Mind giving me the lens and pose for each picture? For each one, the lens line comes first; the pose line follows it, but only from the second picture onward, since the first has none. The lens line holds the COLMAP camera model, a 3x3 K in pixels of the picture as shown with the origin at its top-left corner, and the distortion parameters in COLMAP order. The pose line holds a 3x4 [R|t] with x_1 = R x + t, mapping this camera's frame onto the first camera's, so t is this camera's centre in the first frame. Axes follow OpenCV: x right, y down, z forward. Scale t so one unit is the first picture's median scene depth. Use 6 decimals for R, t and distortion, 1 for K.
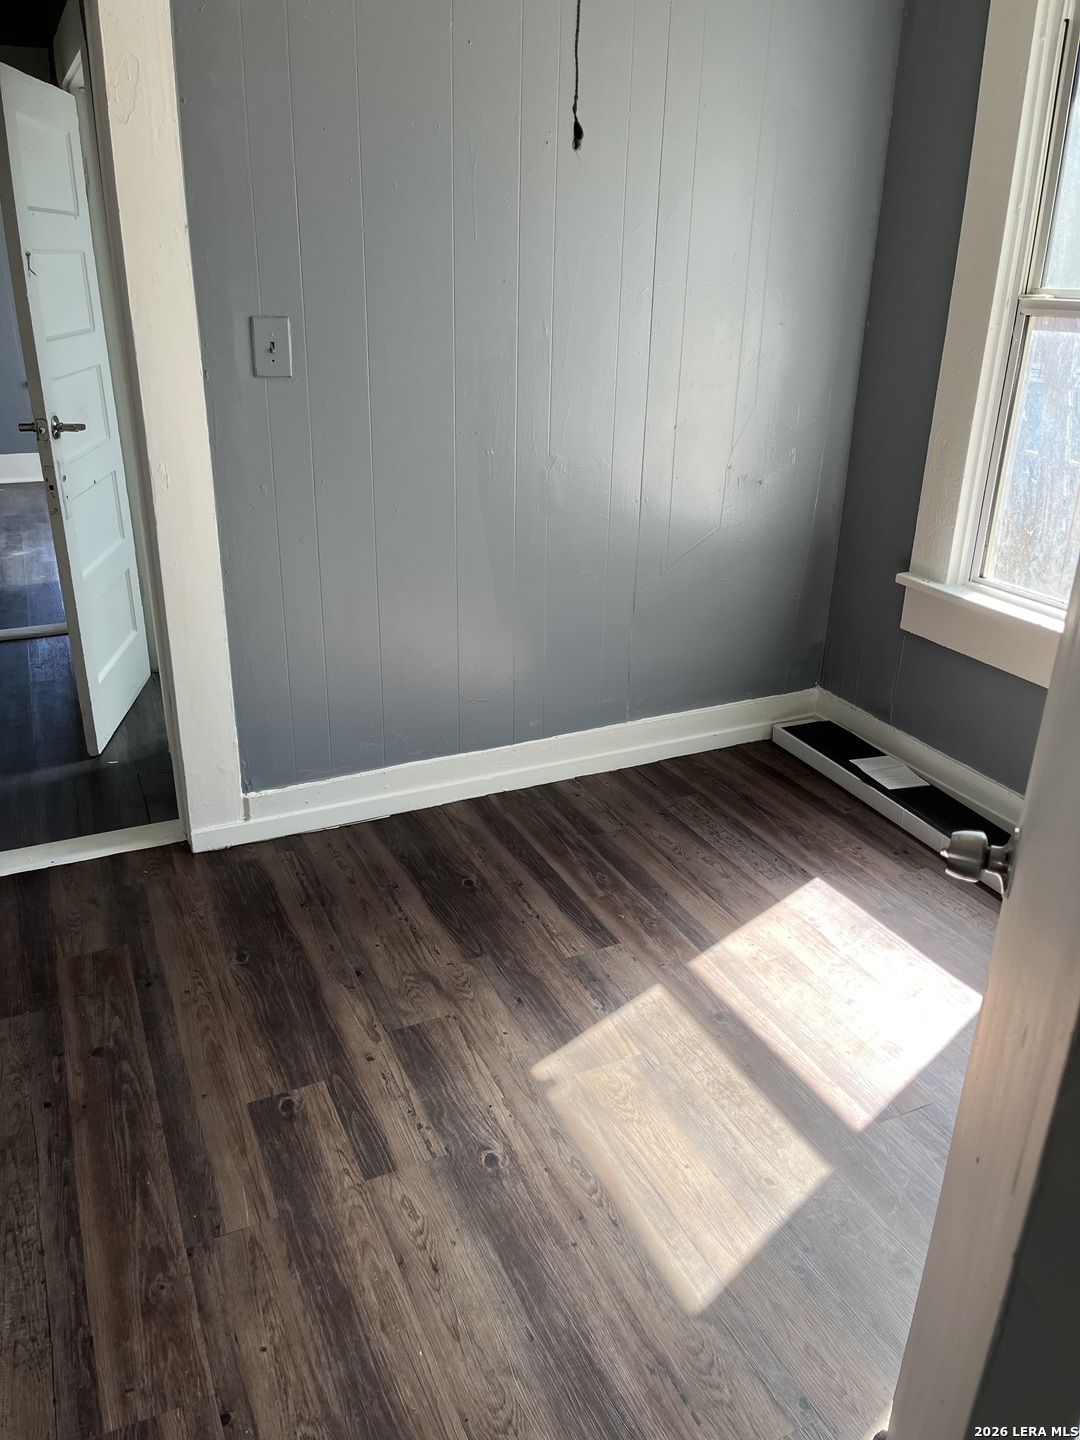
lens RADIAL K [[1088.9, 0, 537.1], [0, 1088.9, 730.7], [0, 0, 1]] dist [0.042856, -0.065581]
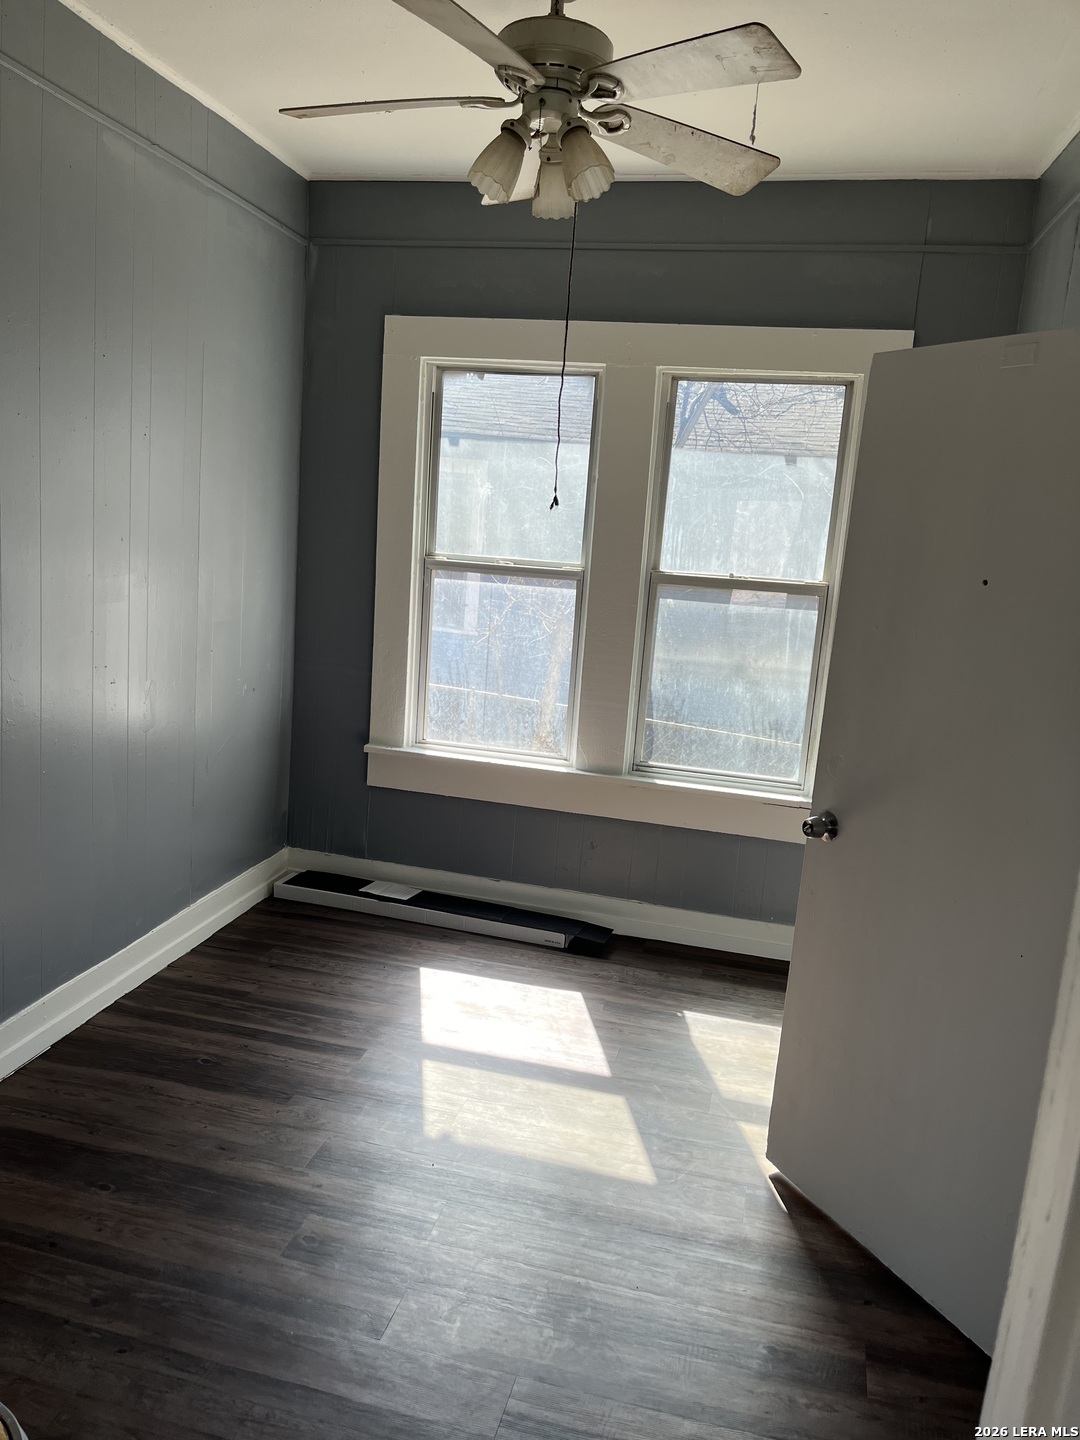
lens RADIAL K [[1088.9, 0, 543.0], [0, 1088.9, 722.2], [0, 0, 1]] dist [0.042856, -0.065581]
pose [[0.619320, -0.108651, 0.777584, -0.606441], [0.245761, 0.967437, -0.060561, -0.036370], [-0.745684, 0.228606, 0.625855, -0.020644]]
